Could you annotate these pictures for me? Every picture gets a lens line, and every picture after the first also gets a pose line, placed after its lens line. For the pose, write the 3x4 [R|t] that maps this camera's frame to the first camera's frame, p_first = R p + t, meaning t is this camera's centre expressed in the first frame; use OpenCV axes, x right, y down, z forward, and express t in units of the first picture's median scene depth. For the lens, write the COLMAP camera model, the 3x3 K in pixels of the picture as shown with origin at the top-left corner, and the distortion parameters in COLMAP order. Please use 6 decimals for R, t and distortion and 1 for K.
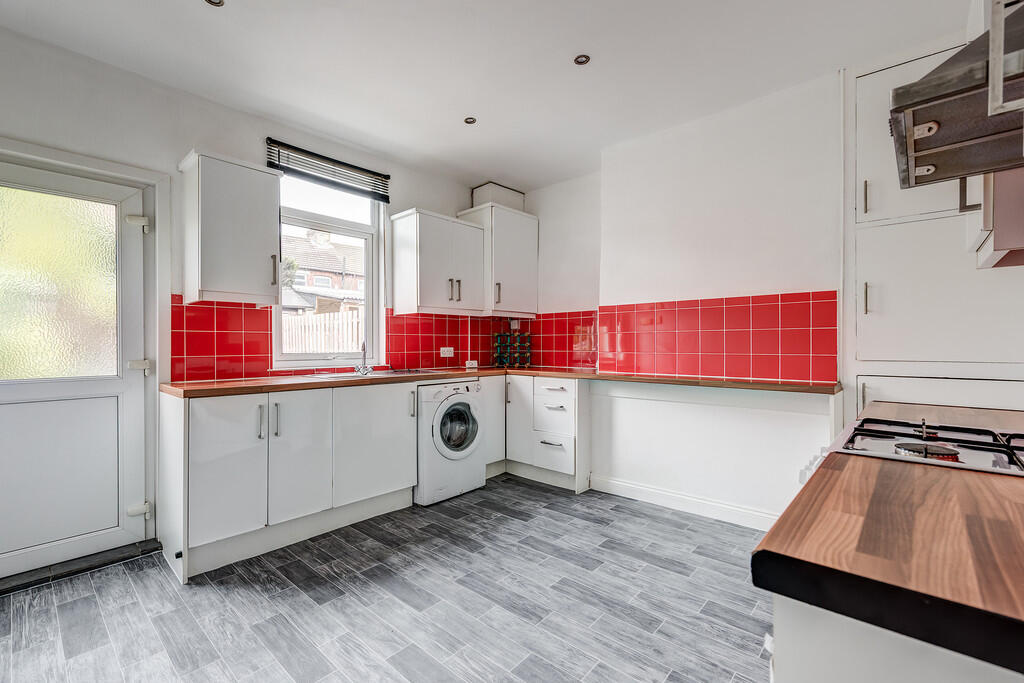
lens RADIAL K [[447.1, 0, 510.9], [0, 447.1, 336.9], [0, 0, 1]] dist [0.015934, -0.000360]
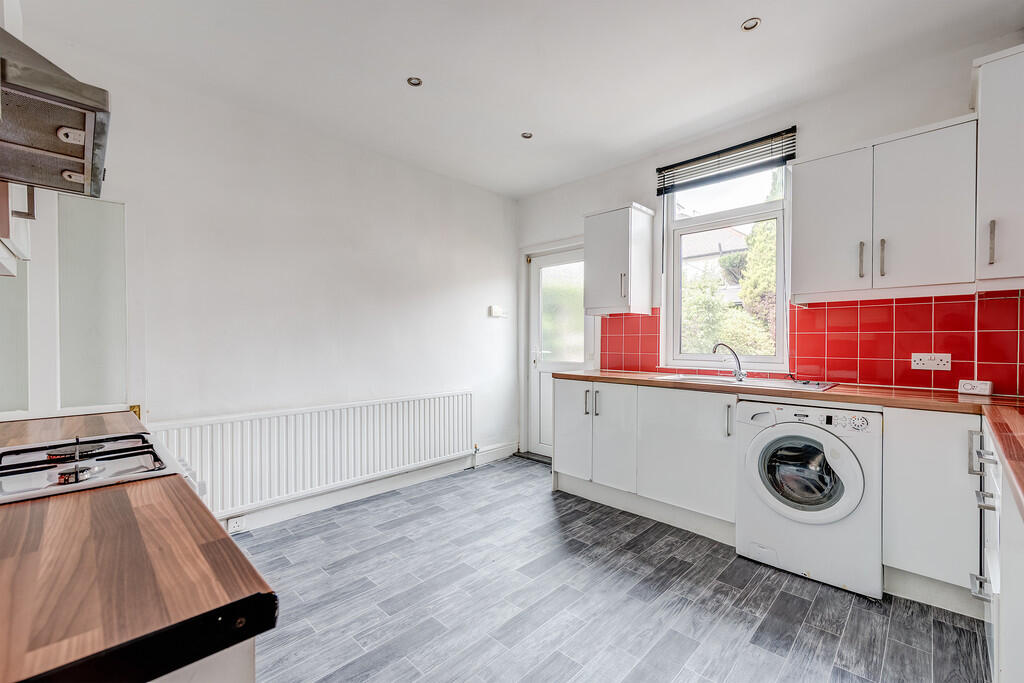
lens RADIAL K [[429.5, 0, 507.9], [0, 429.5, 337.4], [0, 0, 1]] dist [0.016173, -0.000712]
pose [[-0.055780, -0.003556, -0.998437, 0.651252], [0.016124, 0.999860, -0.004462, -0.004797], [0.998313, -0.016348, -0.055714, 0.717502]]
